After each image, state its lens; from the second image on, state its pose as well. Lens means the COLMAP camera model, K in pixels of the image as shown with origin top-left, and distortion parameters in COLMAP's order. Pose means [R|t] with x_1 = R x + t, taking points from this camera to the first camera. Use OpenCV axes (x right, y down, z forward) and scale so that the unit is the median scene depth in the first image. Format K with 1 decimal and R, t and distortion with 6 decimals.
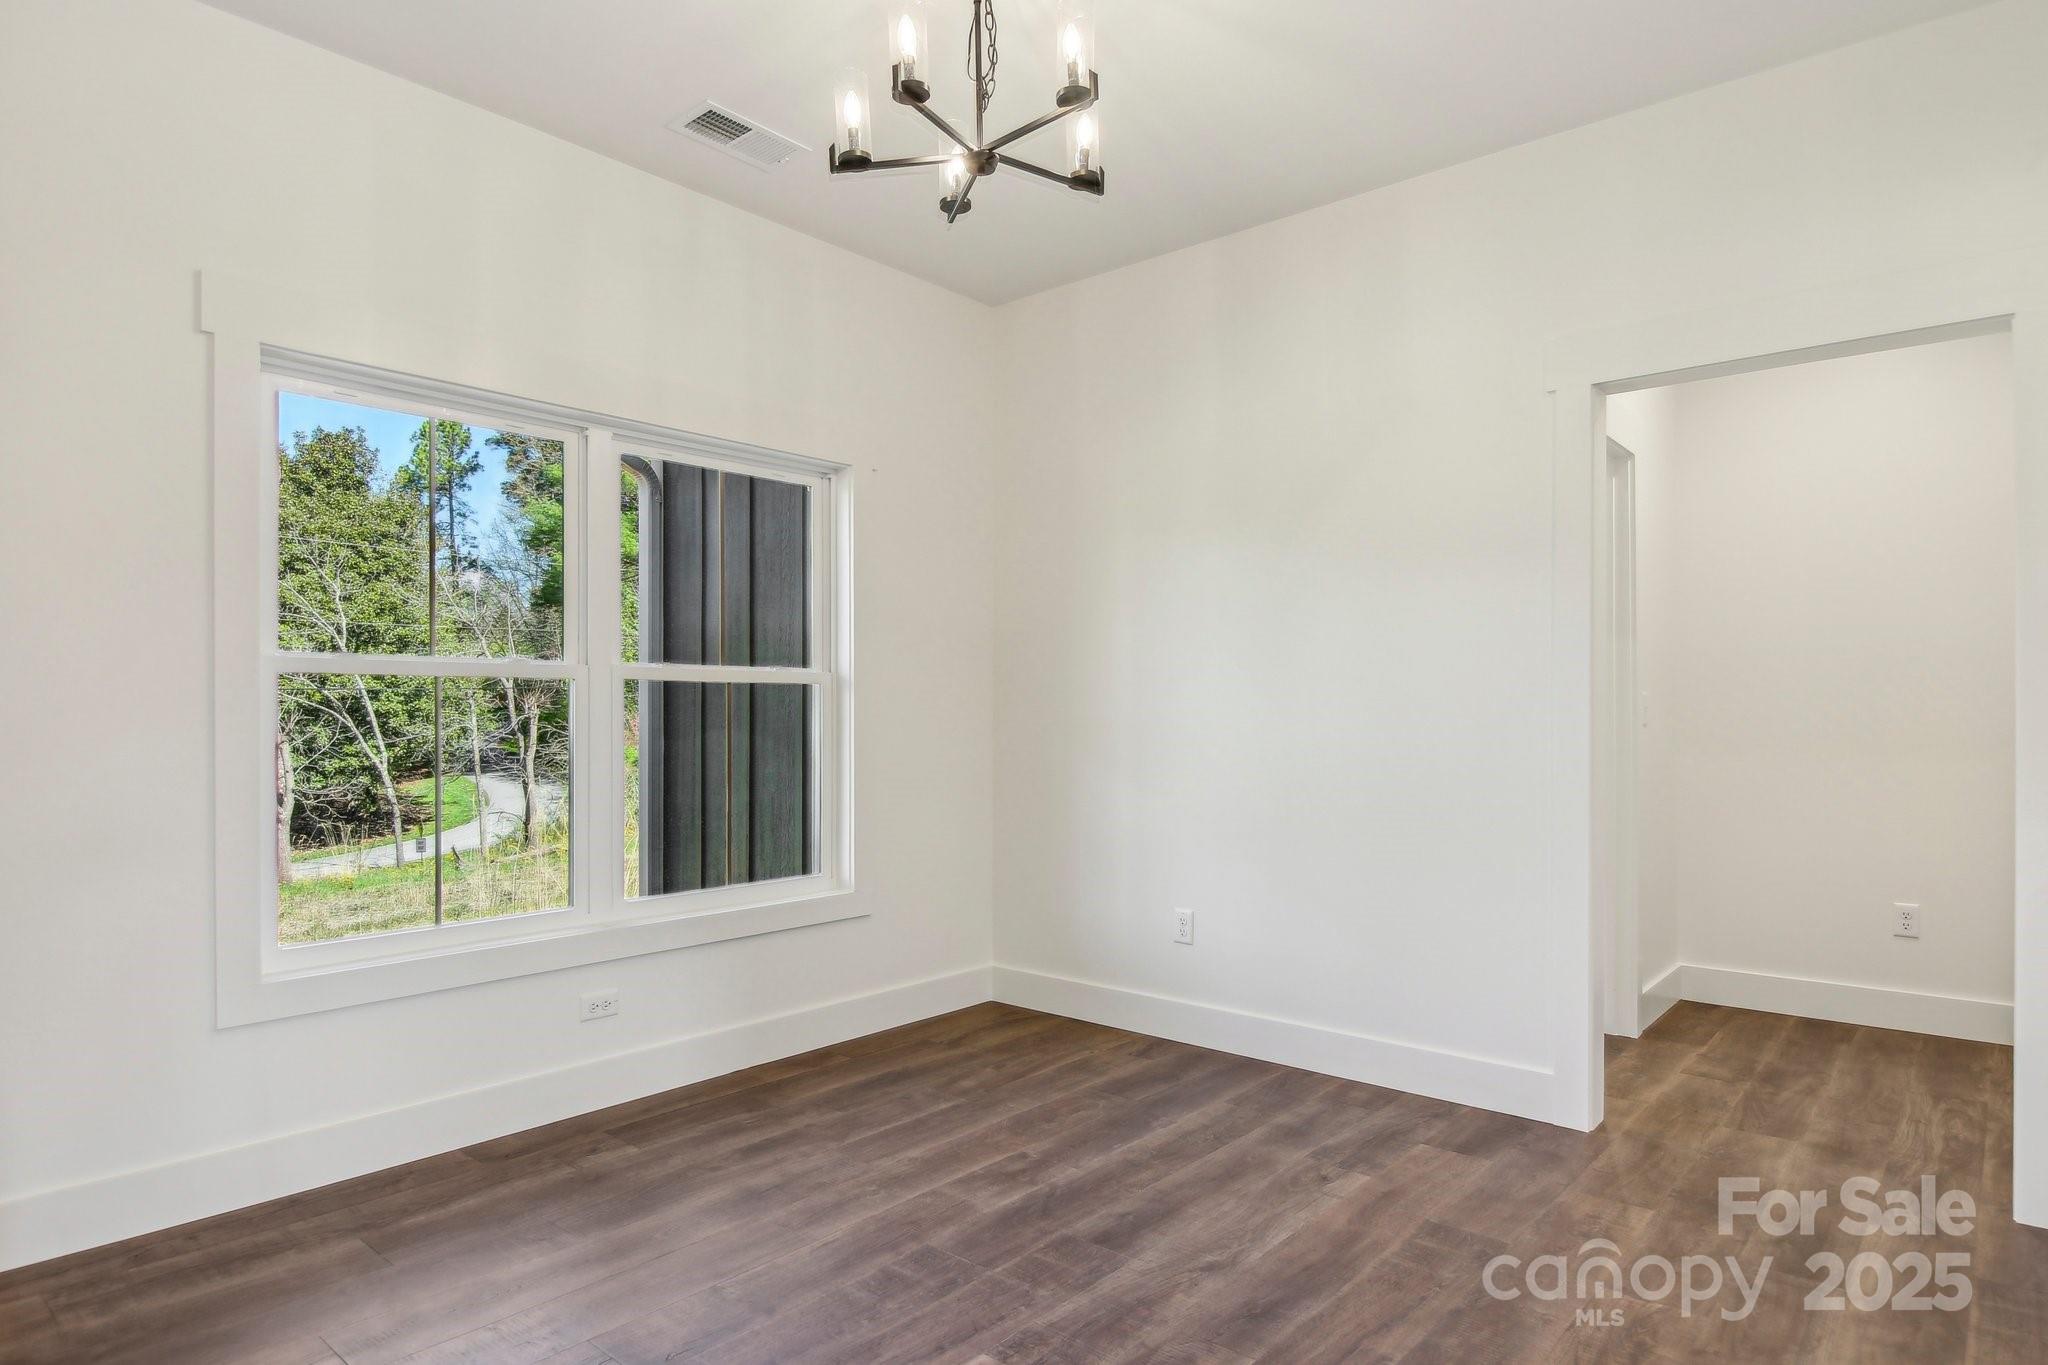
lens RADIAL K [[1140.6, 0, 1027.3], [0, 1140.6, 721.4], [0, 0, 1]] dist [0.009925, -0.024259]
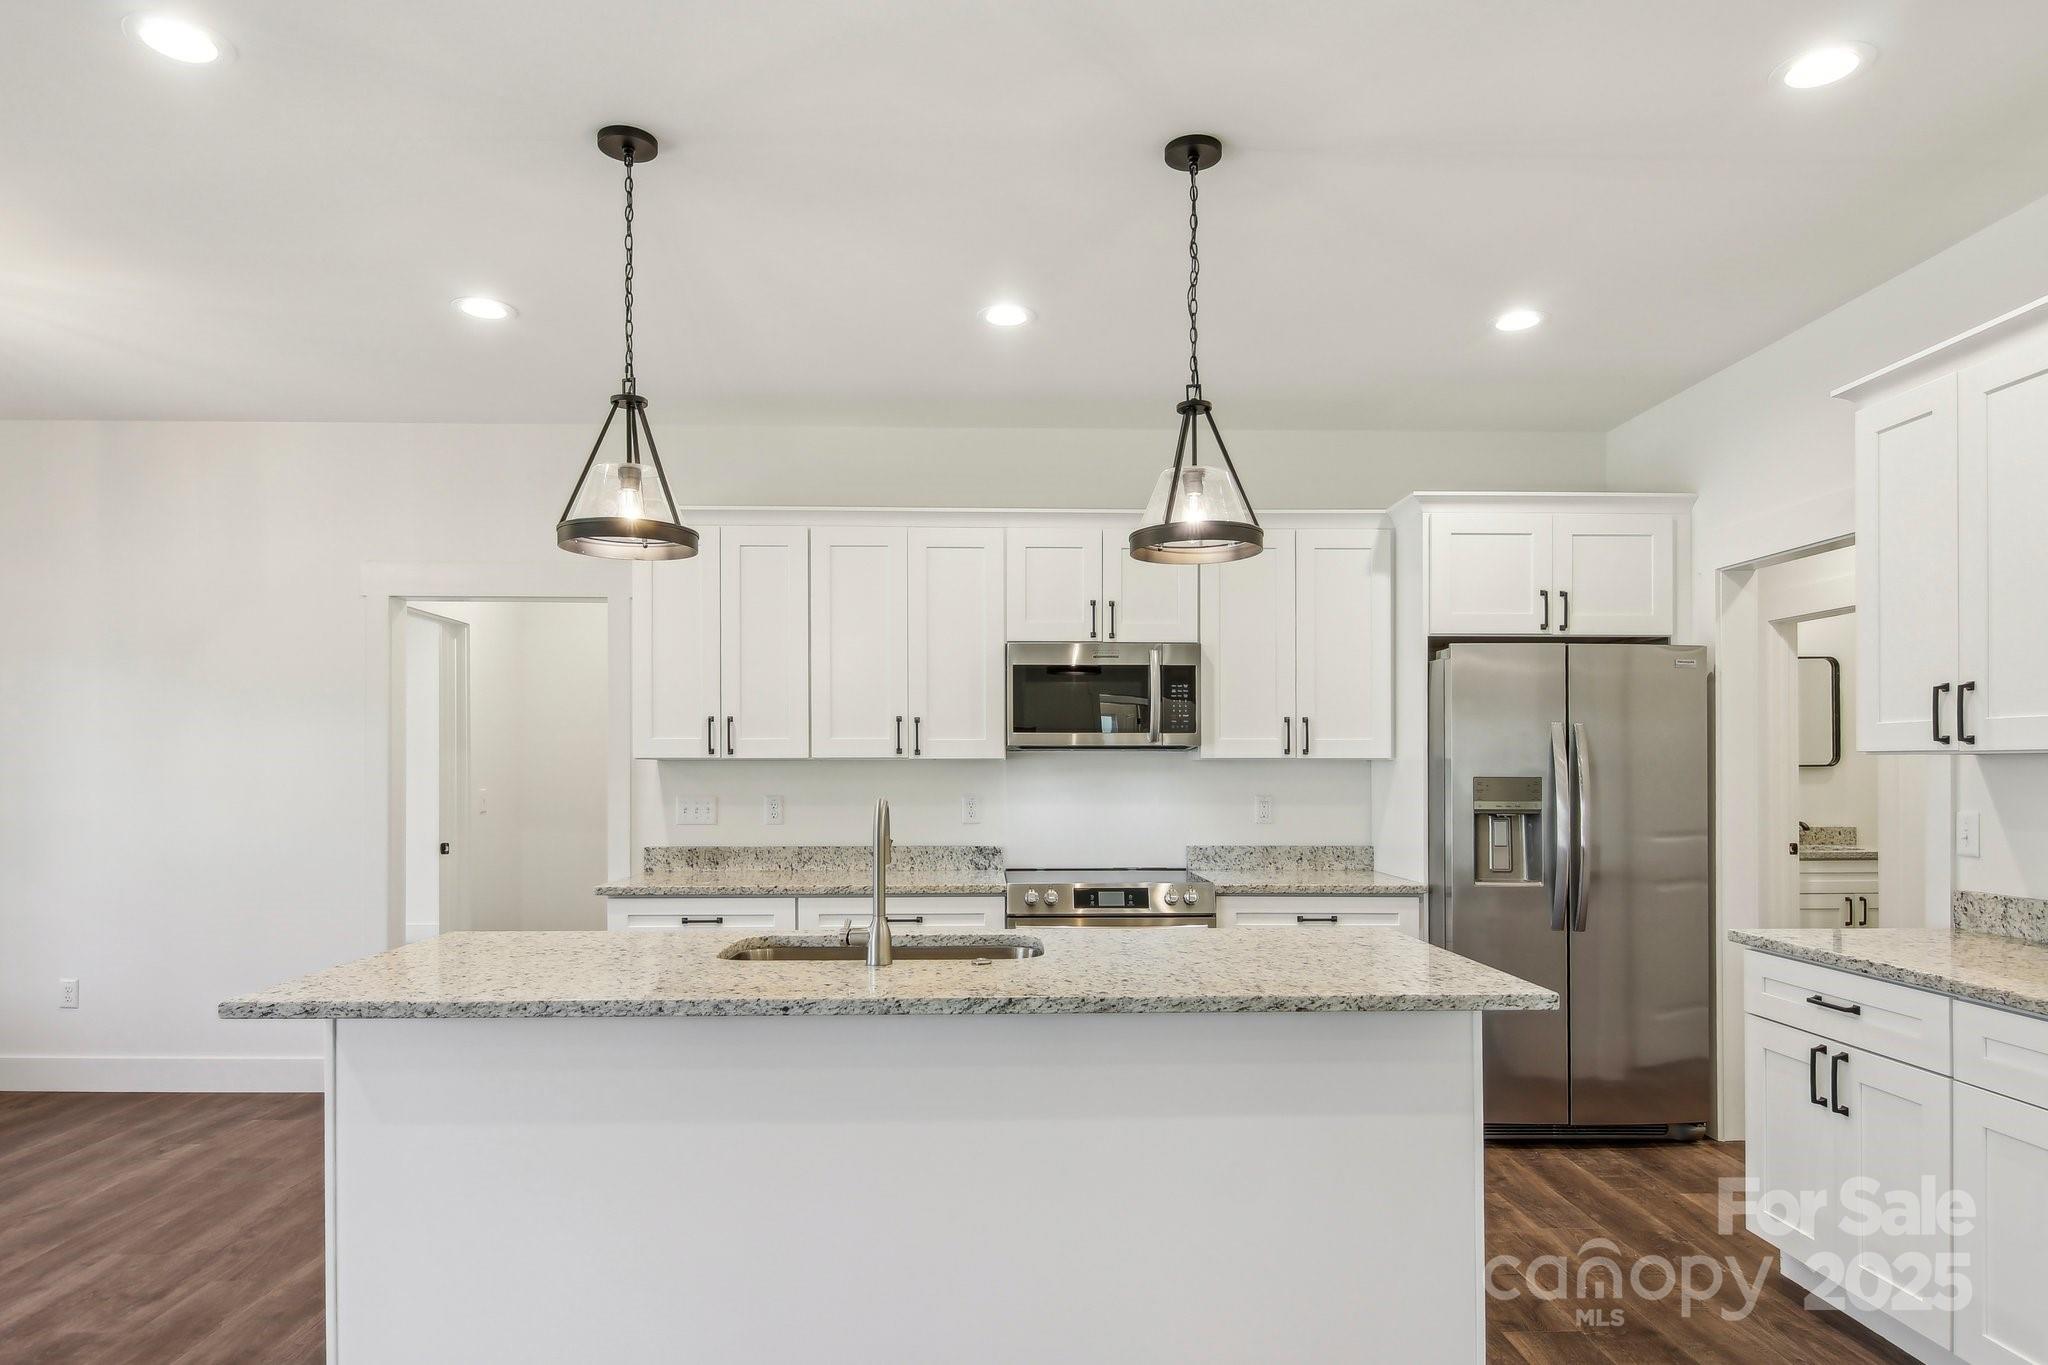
lens RADIAL K [[1185.0, 0, 1020.6], [0, 1185.0, 764.9], [0, 0, 1]] dist [0.012925, -0.029447]
pose [[0.743151, -0.000557, 0.669124, 0.059950], [0.004378, 0.999982, -0.004030, -0.056090], [-0.669110, 0.005924, 0.743140, -0.655338]]
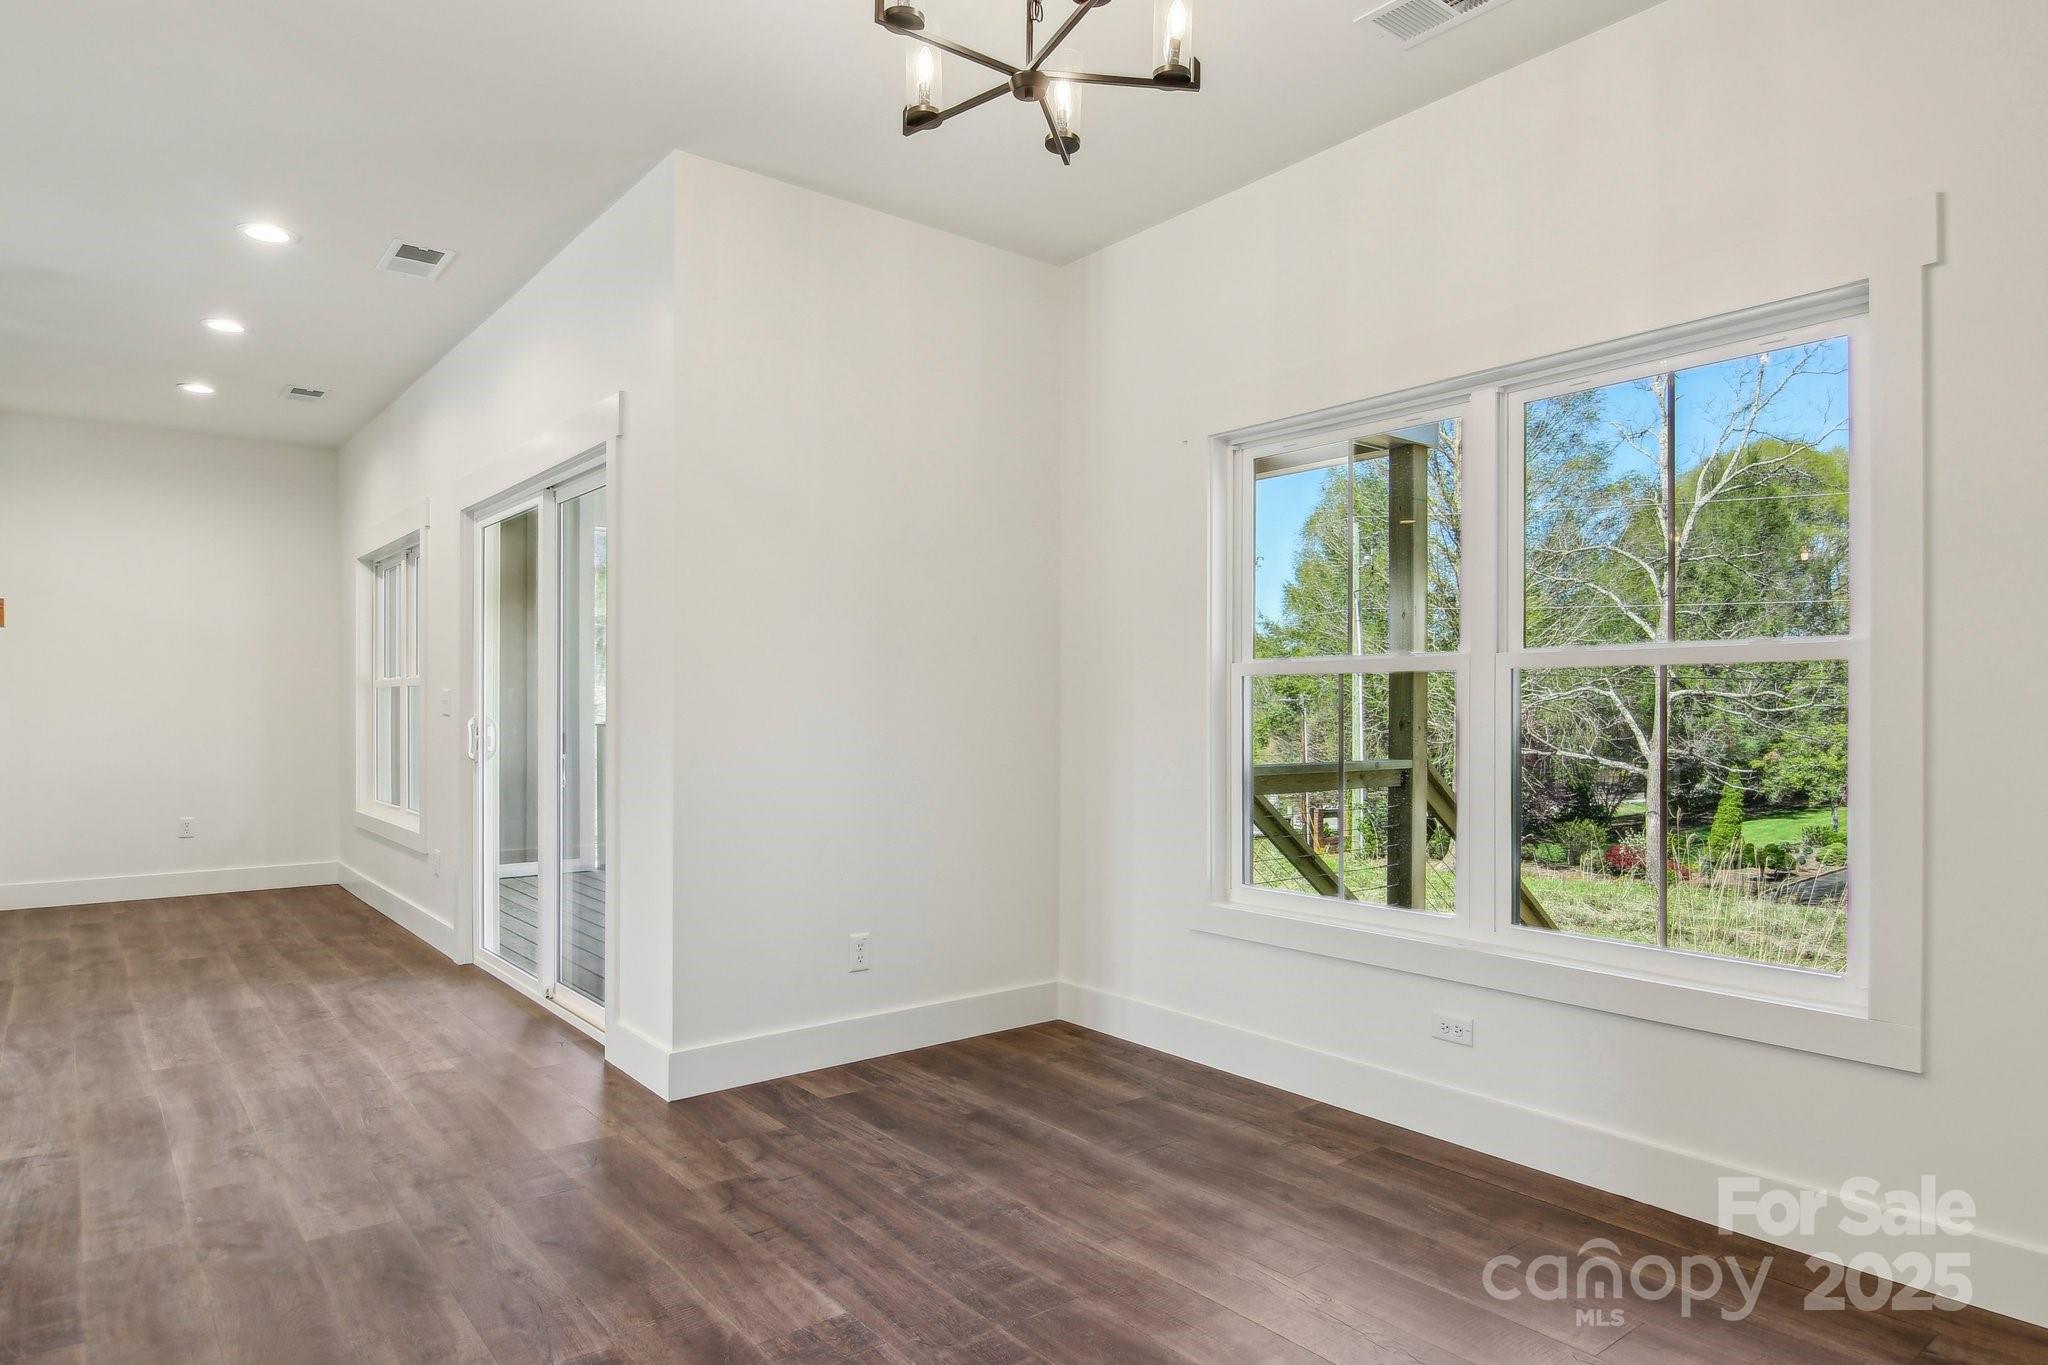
lens RADIAL K [[1204.0, 0, 1019.0], [0, 1204.0, 706.5], [0, 0, 1]] dist [0.005485, -0.023737]
pose [[-0.187853, -0.001454, -0.982196, 0.612869], [-0.008544, 0.999963, 0.000154, -0.004926], [0.982160, 0.008421, -0.187859, 0.812246]]
